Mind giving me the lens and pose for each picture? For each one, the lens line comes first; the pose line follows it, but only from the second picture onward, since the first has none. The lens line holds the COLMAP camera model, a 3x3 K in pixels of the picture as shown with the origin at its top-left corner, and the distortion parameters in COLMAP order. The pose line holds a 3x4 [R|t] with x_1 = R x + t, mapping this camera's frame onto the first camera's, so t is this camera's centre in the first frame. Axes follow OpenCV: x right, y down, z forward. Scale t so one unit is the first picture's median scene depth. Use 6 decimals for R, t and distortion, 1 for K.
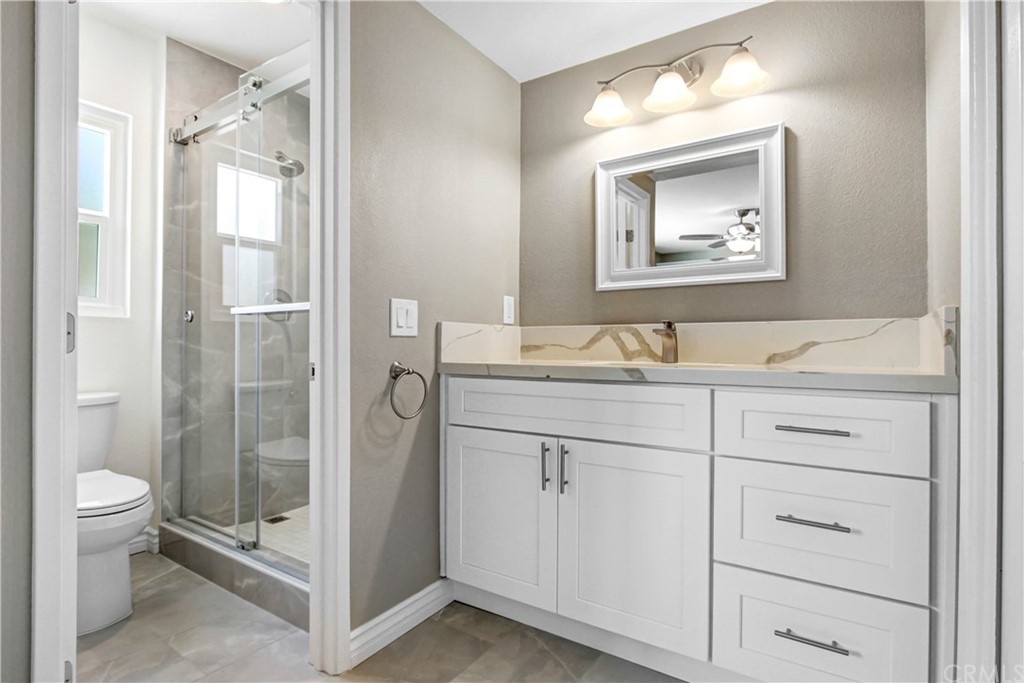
lens RADIAL K [[483.3, 0, 510.9], [0, 483.3, 345.3], [0, 0, 1]] dist [-0.016719, 0.000678]
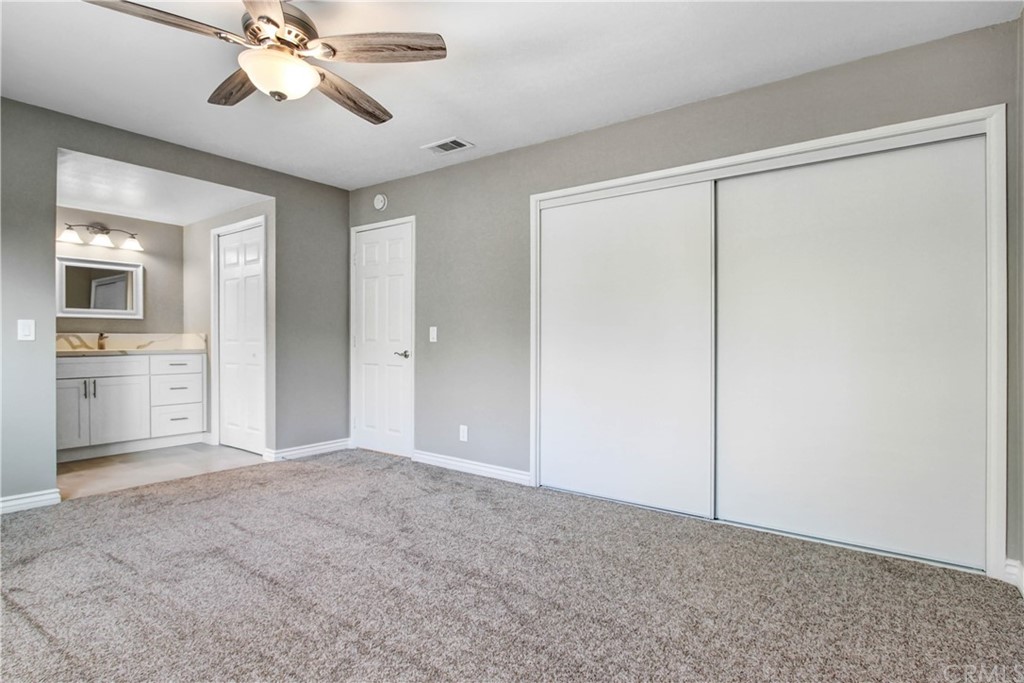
lens RADIAL K [[483.3, 0, 510.9], [0, 483.3, 345.3], [0, 0, 1]] dist [-0.016719, 0.000678]
pose [[-0.013100, -0.016733, 0.999774, -2.284691], [0.001501, 0.999859, 0.016754, -0.025382], [-0.999913, 0.001720, -0.013073, -1.143118]]
